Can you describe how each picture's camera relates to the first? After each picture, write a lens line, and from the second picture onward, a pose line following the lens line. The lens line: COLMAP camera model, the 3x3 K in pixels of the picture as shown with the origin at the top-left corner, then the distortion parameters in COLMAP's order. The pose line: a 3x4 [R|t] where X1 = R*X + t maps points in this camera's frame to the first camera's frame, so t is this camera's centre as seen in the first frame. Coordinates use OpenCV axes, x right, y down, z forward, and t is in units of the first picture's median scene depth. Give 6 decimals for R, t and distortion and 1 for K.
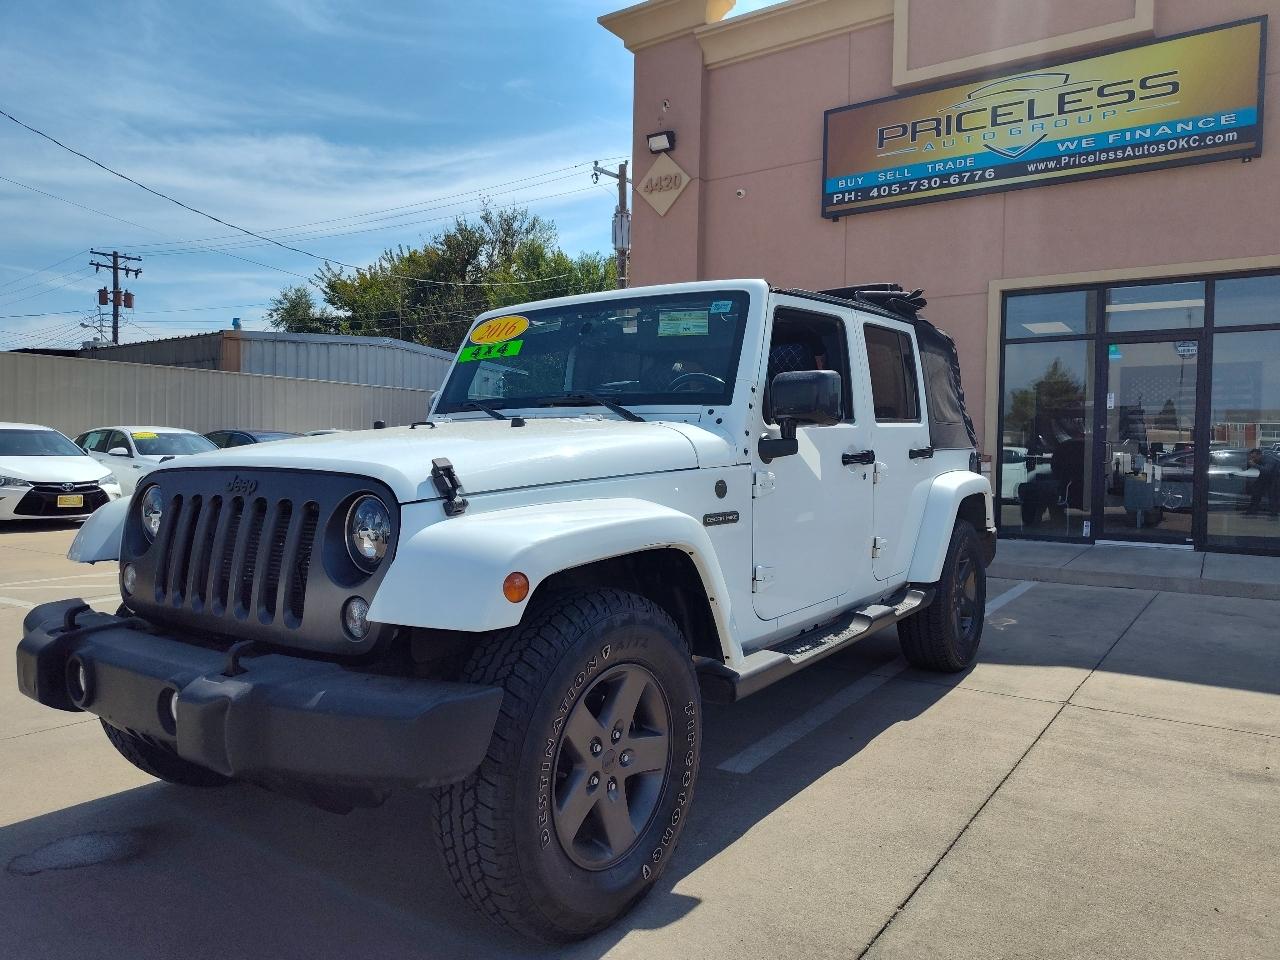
lens RADIAL K [[893.9, 0, 651.0], [0, 893.9, 482.3], [0, 0, 1]] dist [0.023520, -0.020328]
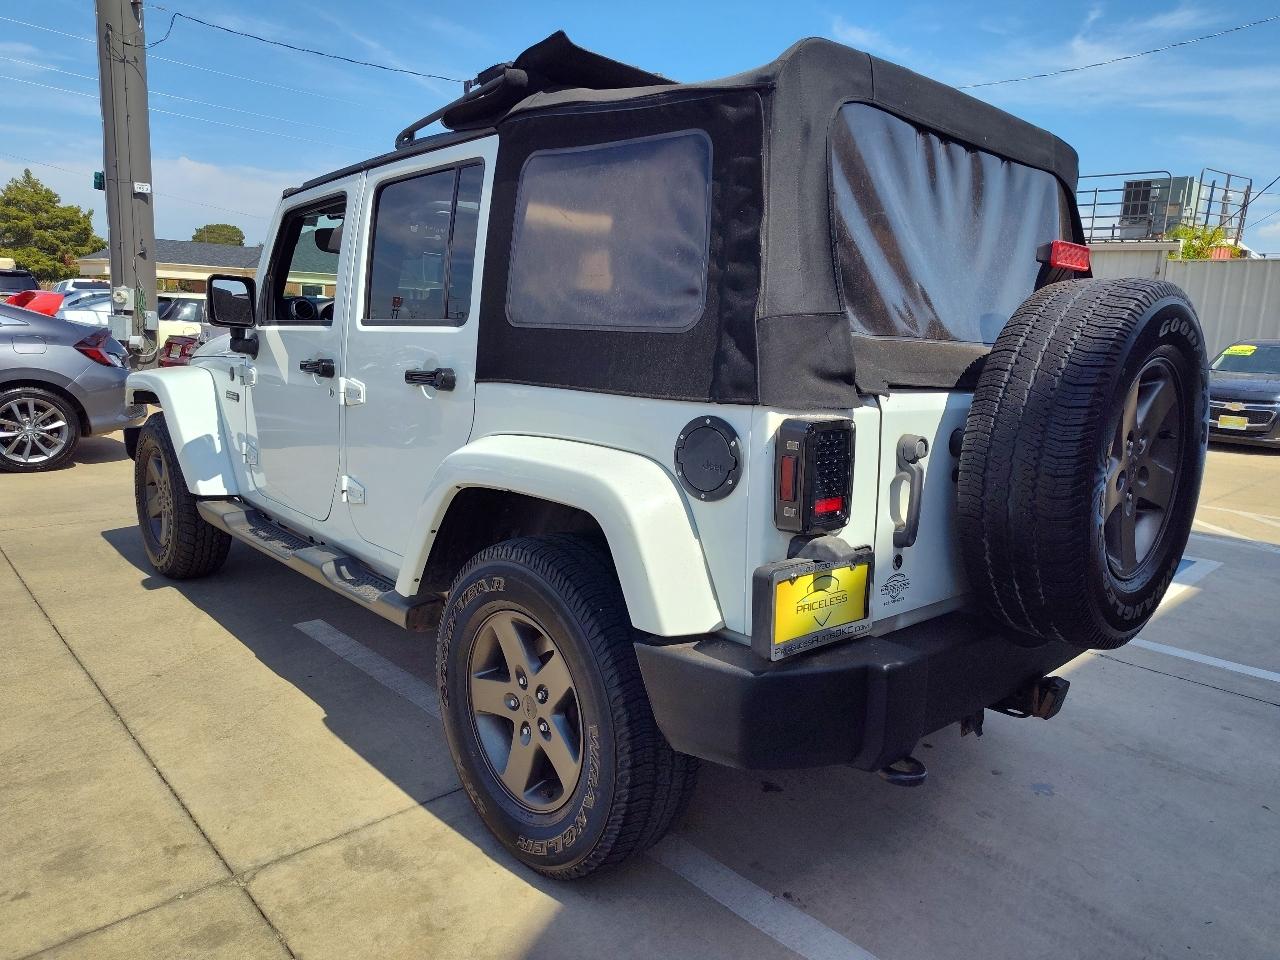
lens RADIAL K [[893.9, 0, 639.0], [0, 893.9, 483.9], [0, 0, 1]] dist [0.023520, -0.020328]
pose [[-0.234129, 0.157126, -0.959424, 0.377038], [-0.076704, 0.980792, 0.179344, -0.036291], [0.969175, 0.115581, -0.217580, 0.571904]]
